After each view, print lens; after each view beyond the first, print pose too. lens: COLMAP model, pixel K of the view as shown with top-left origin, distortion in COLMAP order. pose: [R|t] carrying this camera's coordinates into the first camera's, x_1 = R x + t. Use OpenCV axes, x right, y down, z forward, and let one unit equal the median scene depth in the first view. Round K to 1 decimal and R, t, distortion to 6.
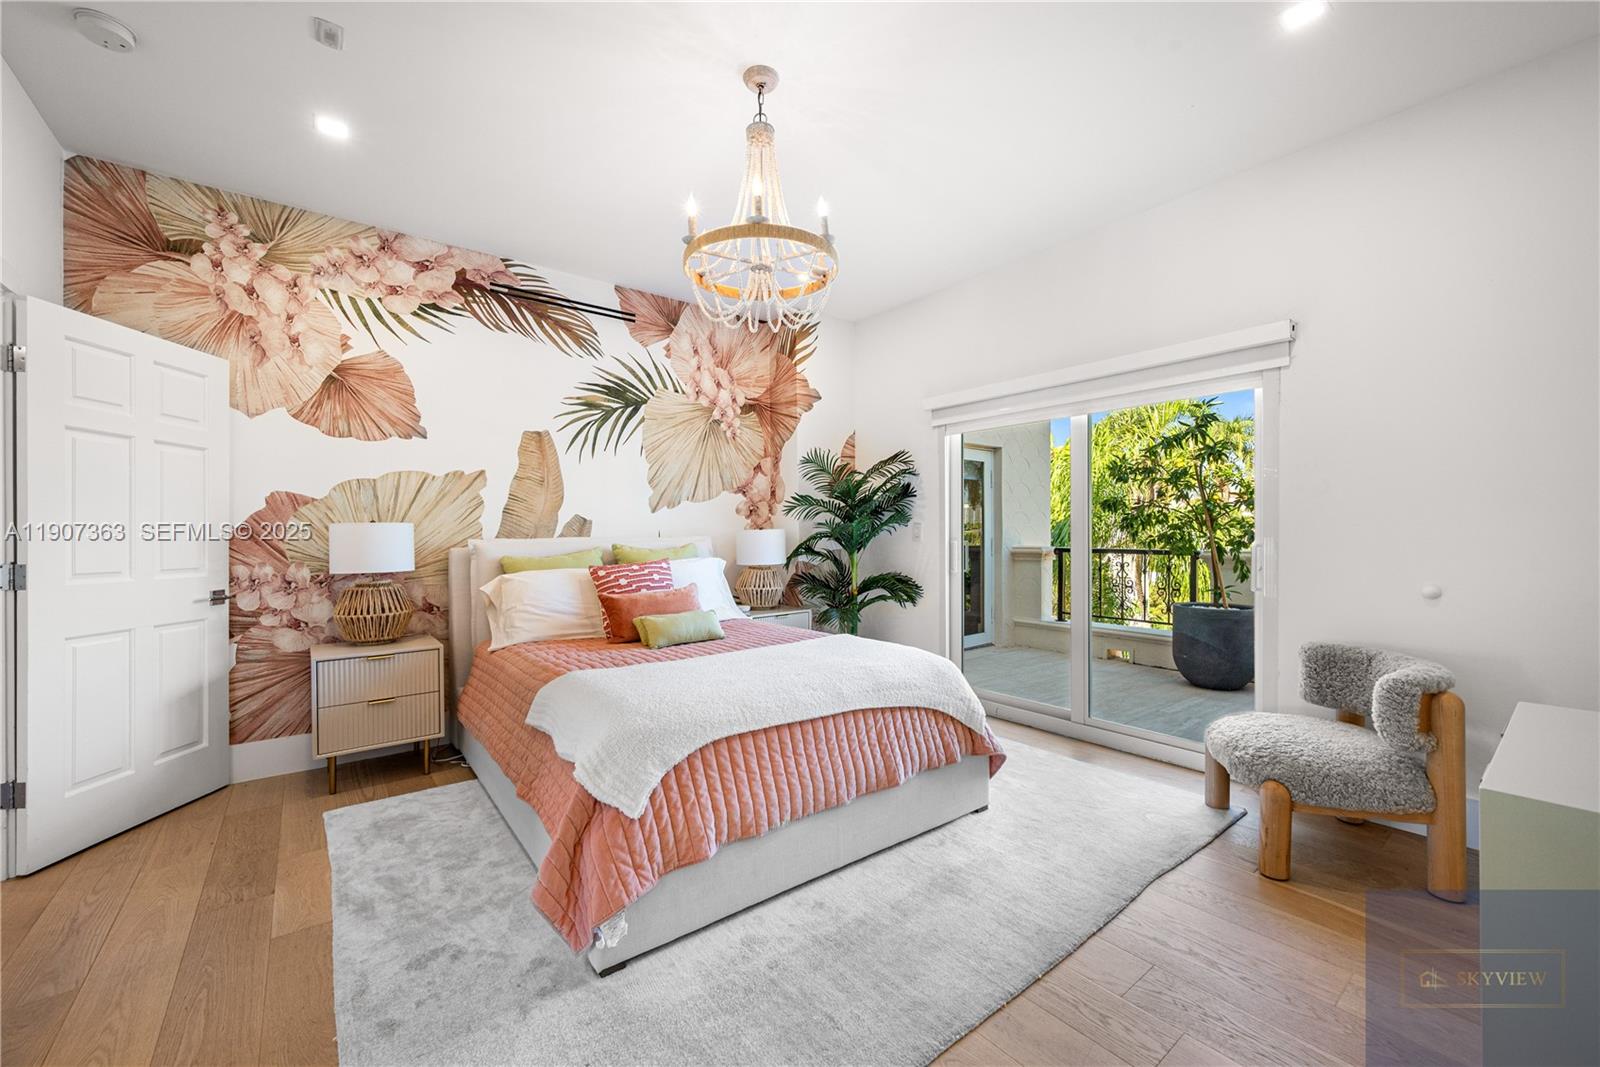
lens RADIAL K [[632.3, 0, 800.0], [0, 632.3, 533.5], [0, 0, 1]] dist [0.001286, 0.000168]
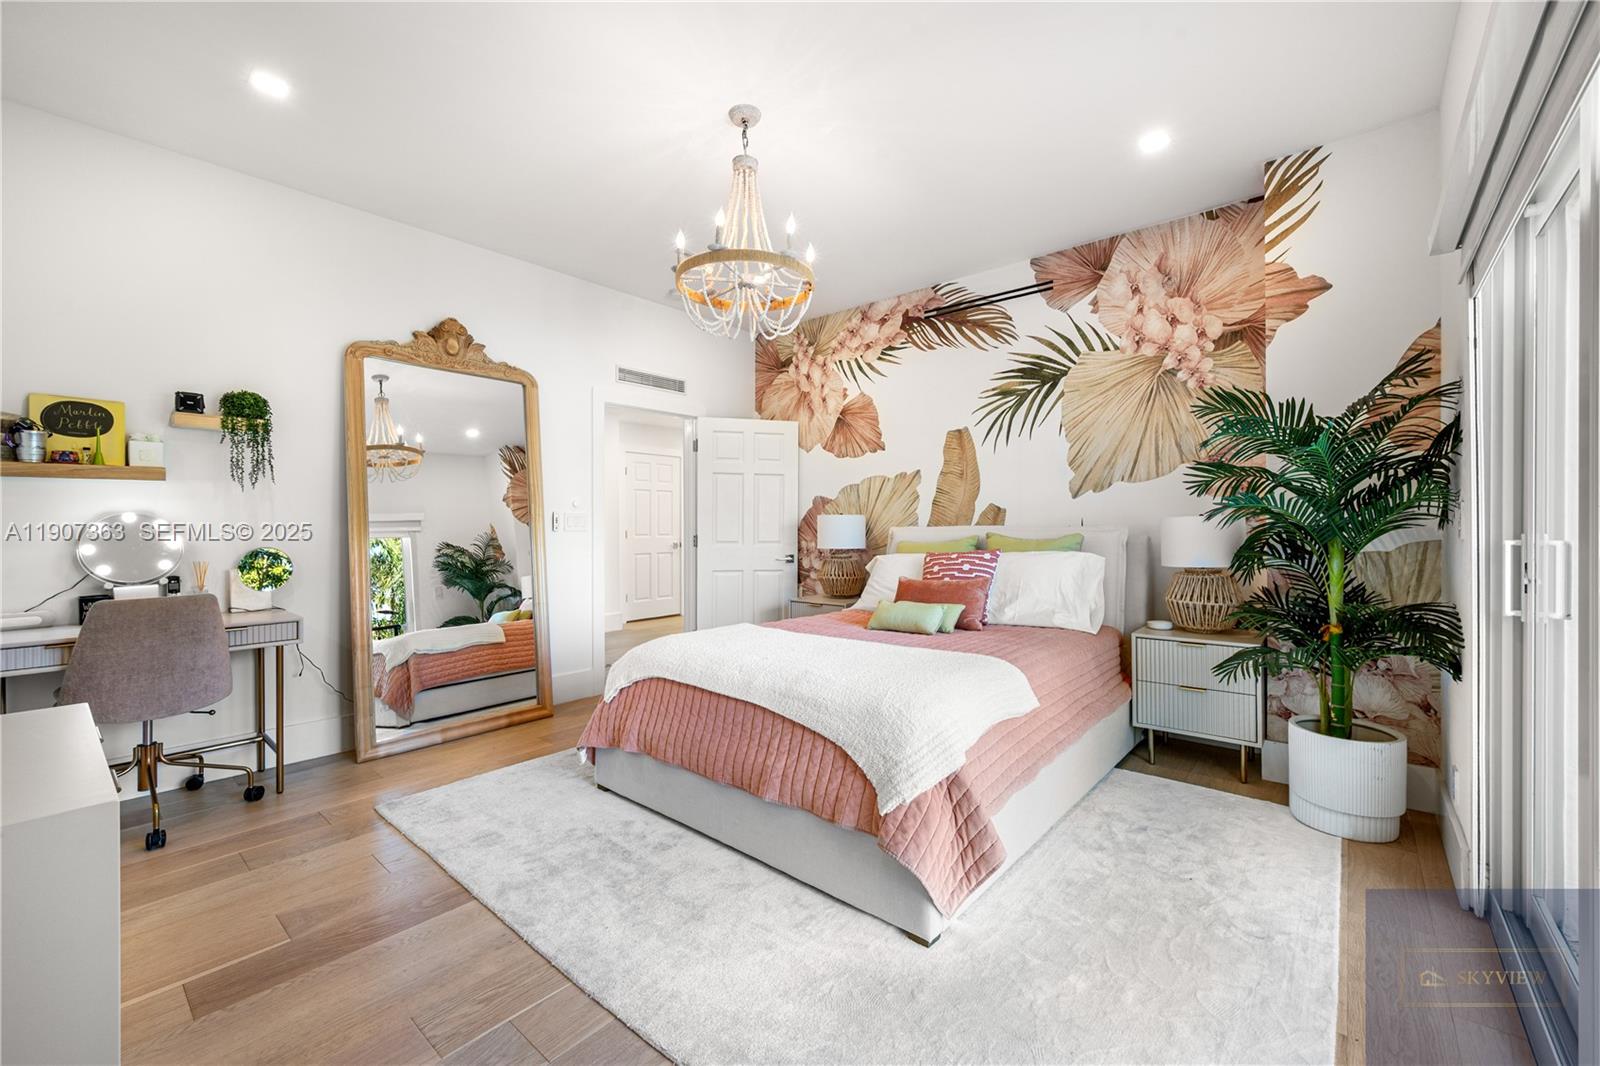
lens RADIAL K [[646.9, 0, 803.2], [0, 646.9, 521.1], [0, 0, 1]] dist [0.002002, 0.000098]
pose [[0.202900, -0.000097, -0.979199, 0.643299], [0.001971, 0.999998, 0.000310, -0.002653], [0.979197, -0.001993, 0.202900, 0.515871]]
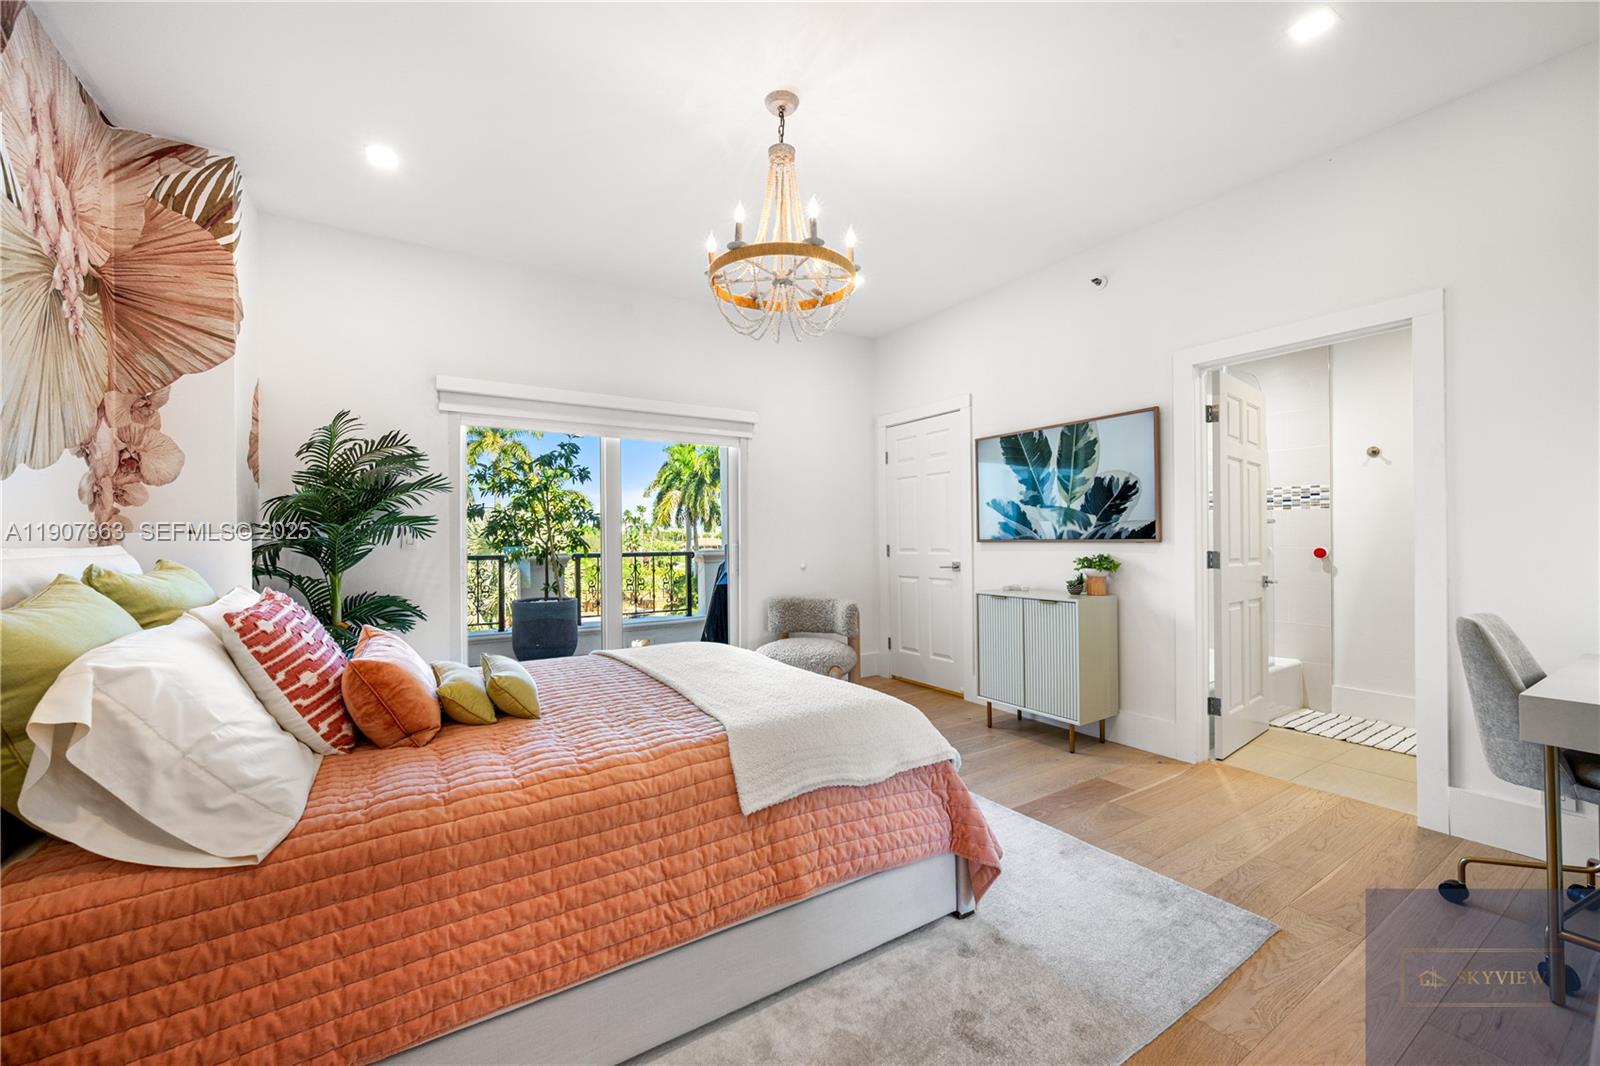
lens RADIAL K [[632.3, 0, 800.0], [0, 632.3, 533.0], [0, 0, 1]] dist [0.001286, 0.000168]
pose [[0.087354, 0.012626, 0.996097, -0.655067], [0.009368, 0.999865, -0.013496, 0.006490], [-0.996133, 0.010510, 0.087224, 0.526928]]
